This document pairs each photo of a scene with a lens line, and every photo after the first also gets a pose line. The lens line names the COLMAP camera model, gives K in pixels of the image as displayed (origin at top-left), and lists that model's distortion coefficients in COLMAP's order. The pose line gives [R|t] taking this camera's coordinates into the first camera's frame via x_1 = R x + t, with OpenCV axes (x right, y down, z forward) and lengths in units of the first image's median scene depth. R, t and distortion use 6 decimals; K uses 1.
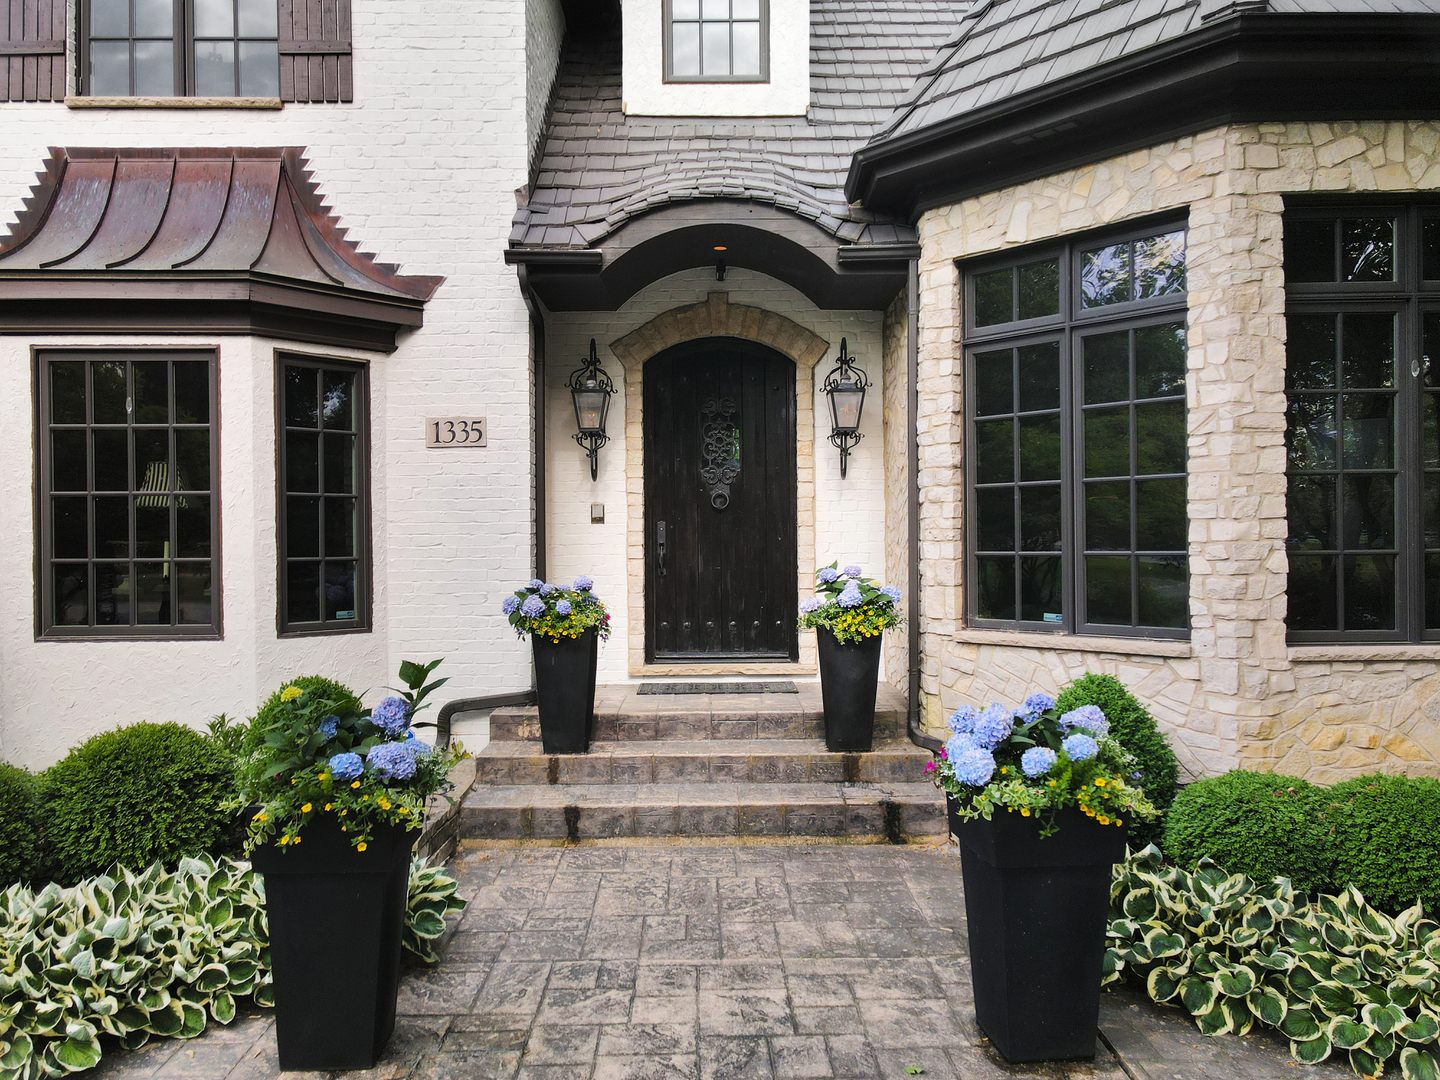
lens RADIAL K [[1041.8, 0, 722.2], [0, 1041.8, 541.2], [0, 0, 1]] dist [0.025330, -0.007620]
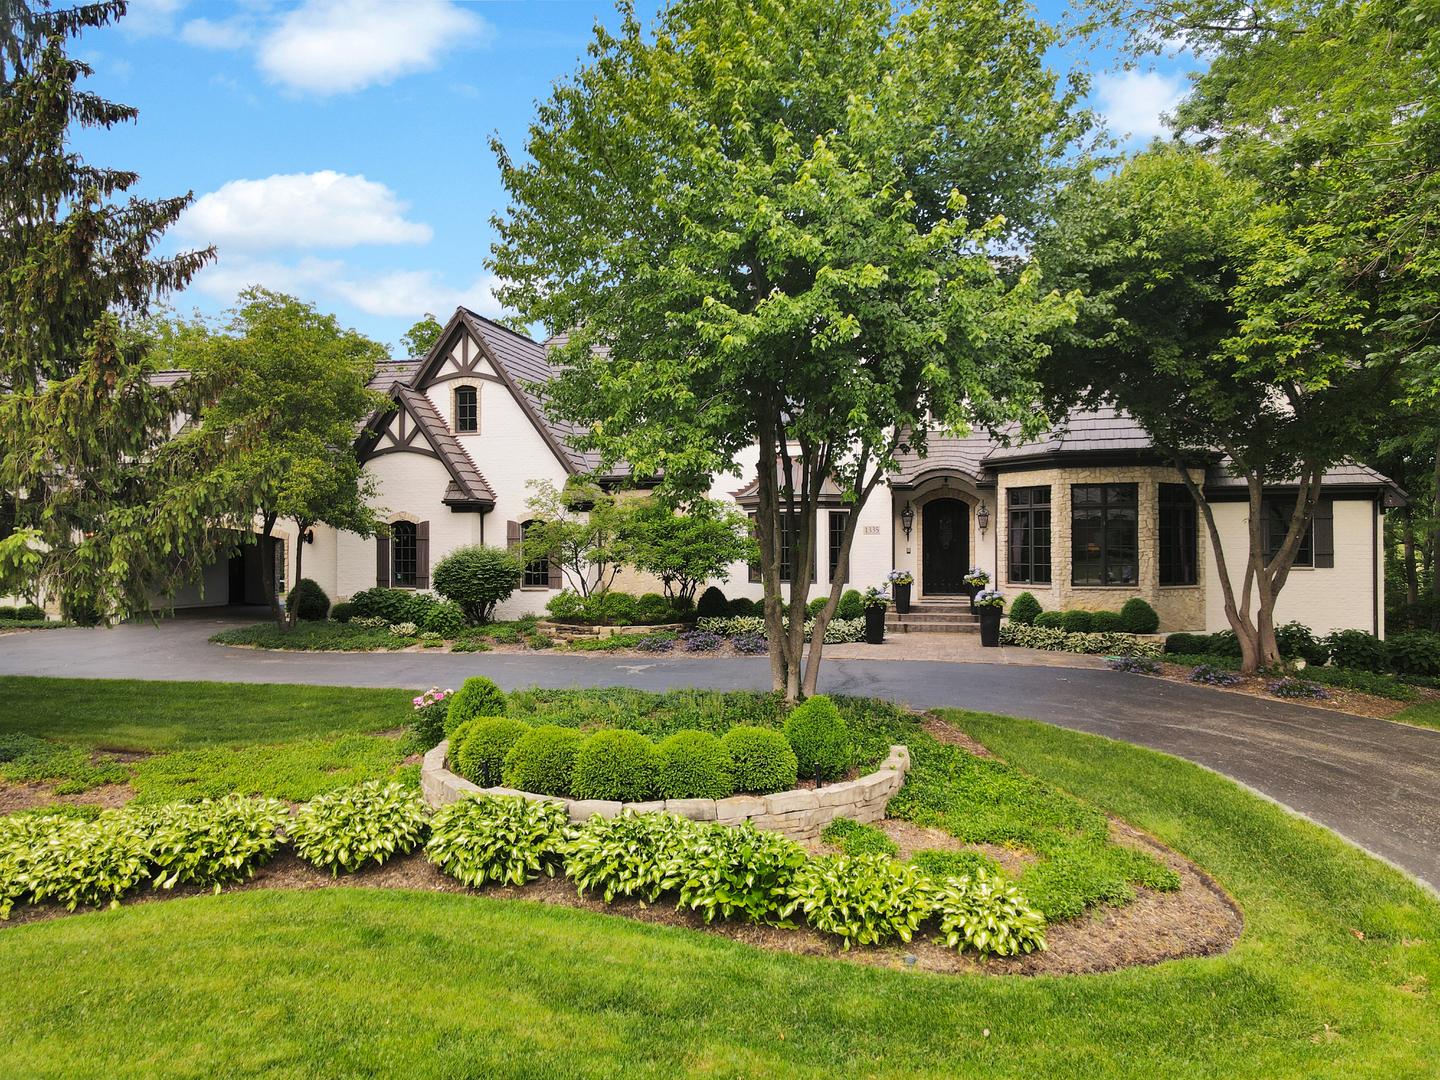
lens RADIAL K [[1041.8, 0, 722.2], [0, 1041.8, 540.8], [0, 0, 1]] dist [0.025330, -0.007620]
pose [[0.966521, 0.003888, -0.256558, 0.196730], [-0.004860, 0.999983, -0.003157, -0.055752], [0.256541, 0.004298, 0.966524, -2.932360]]
